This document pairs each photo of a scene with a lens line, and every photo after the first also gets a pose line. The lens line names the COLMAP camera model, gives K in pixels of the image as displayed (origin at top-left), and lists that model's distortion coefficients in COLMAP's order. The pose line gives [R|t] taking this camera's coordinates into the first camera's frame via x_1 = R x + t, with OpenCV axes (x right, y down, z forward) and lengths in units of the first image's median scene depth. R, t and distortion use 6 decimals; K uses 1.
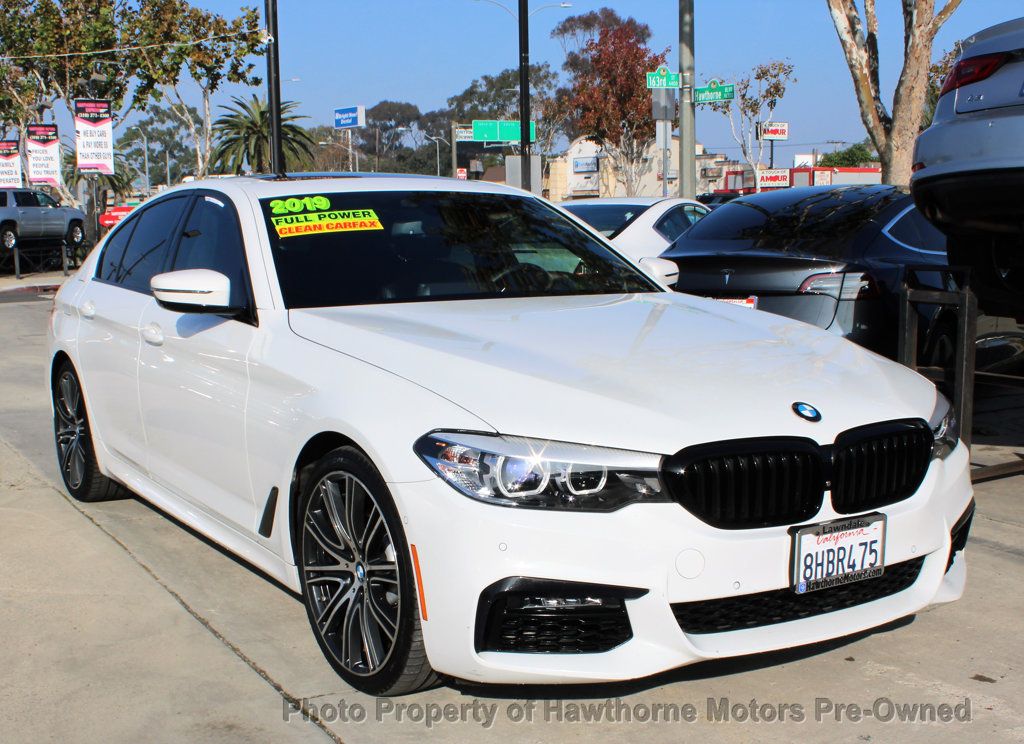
lens RADIAL K [[1295.6, 0, 513.1], [0, 1295.6, 446.4], [0, 0, 1]] dist [-0.086107, 0.000000]
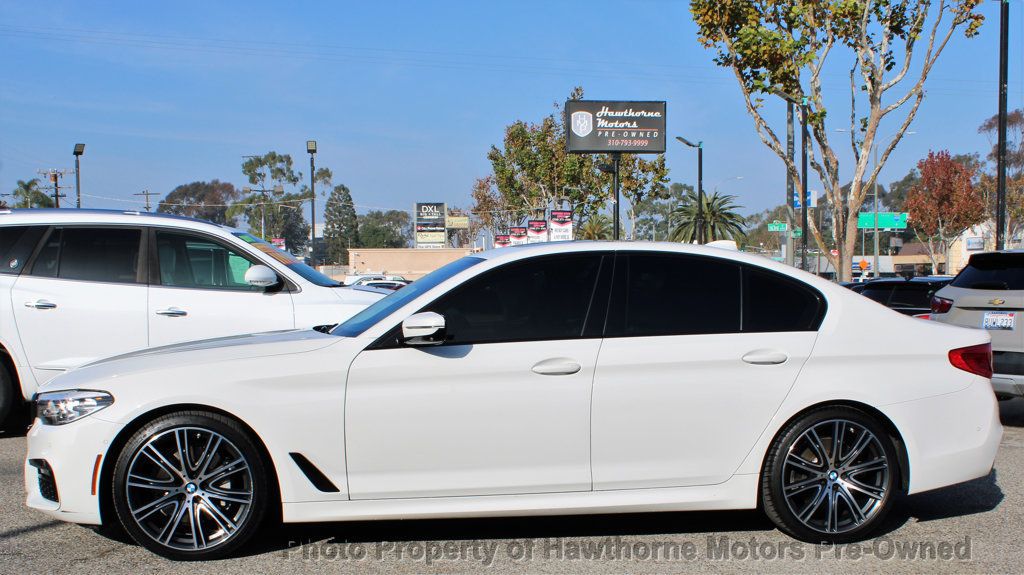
lens RADIAL K [[1263.4, 0, 519.0], [0, 1263.4, 286.3], [0, 0, 1]] dist [-0.036104, 0.000000]
pose [[0.920916, 0.022381, -0.389117, 2.081741], [-0.086967, 0.984980, -0.149170, 0.603629], [0.379934, 0.171213, 0.909030, -3.973144]]
